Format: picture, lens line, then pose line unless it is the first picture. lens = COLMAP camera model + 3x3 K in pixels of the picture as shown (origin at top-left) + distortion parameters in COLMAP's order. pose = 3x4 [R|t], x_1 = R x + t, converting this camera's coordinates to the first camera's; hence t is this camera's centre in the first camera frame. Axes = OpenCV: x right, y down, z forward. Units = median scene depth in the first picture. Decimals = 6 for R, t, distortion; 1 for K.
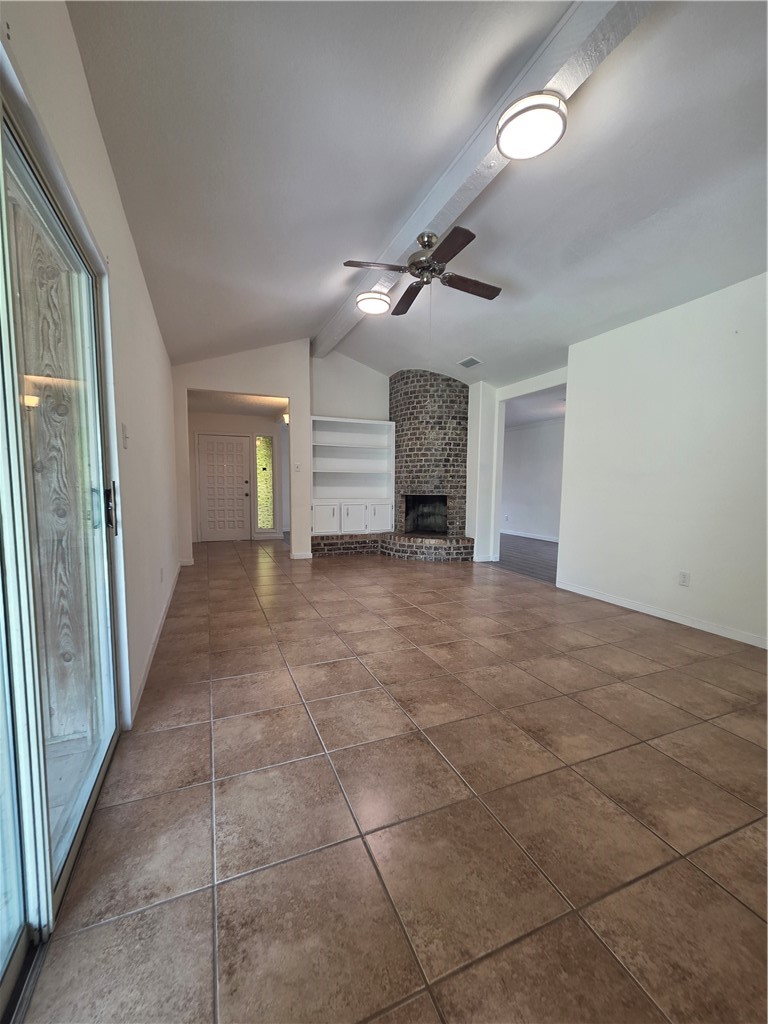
lens RADIAL K [[418.2, 0, 383.1], [0, 418.2, 515.4], [0, 0, 1]] dist [0.001032, 0.000941]
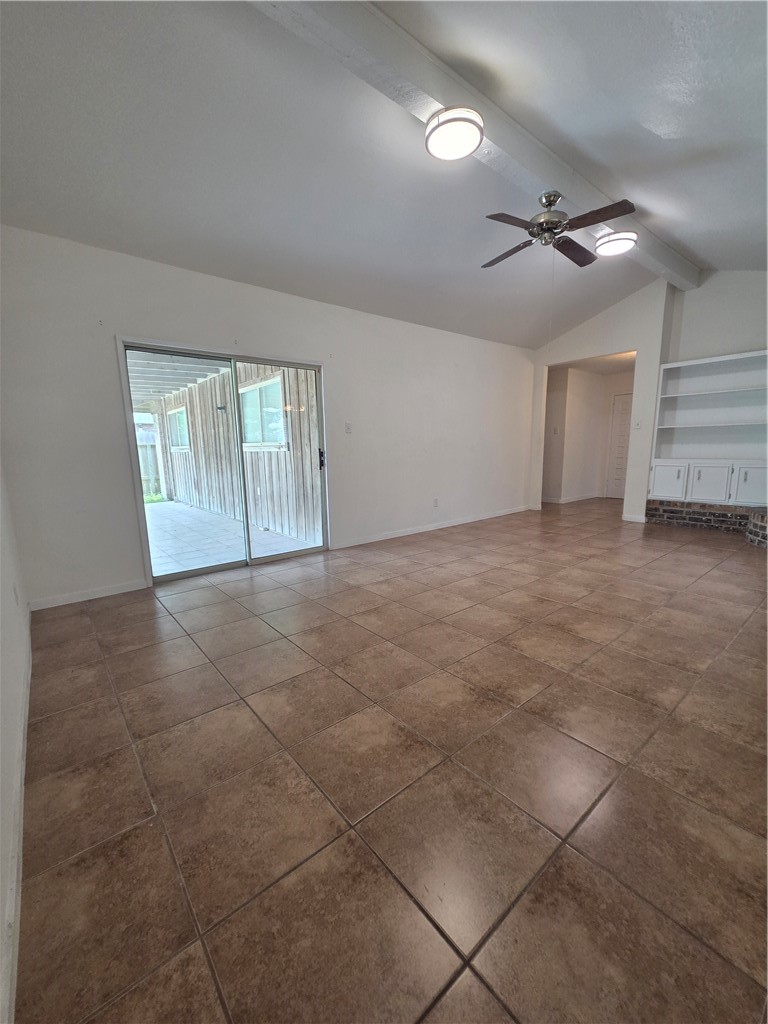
lens RADIAL K [[418.2, 0, 387.4], [0, 418.2, 515.0], [0, 0, 1]] dist [0.001032, 0.000941]
pose [[0.298701, 0.141950, -0.943731, 0.880434], [-0.048526, 0.989856, 0.133529, -0.019138], [0.953112, 0.005910, 0.302560, 0.282953]]
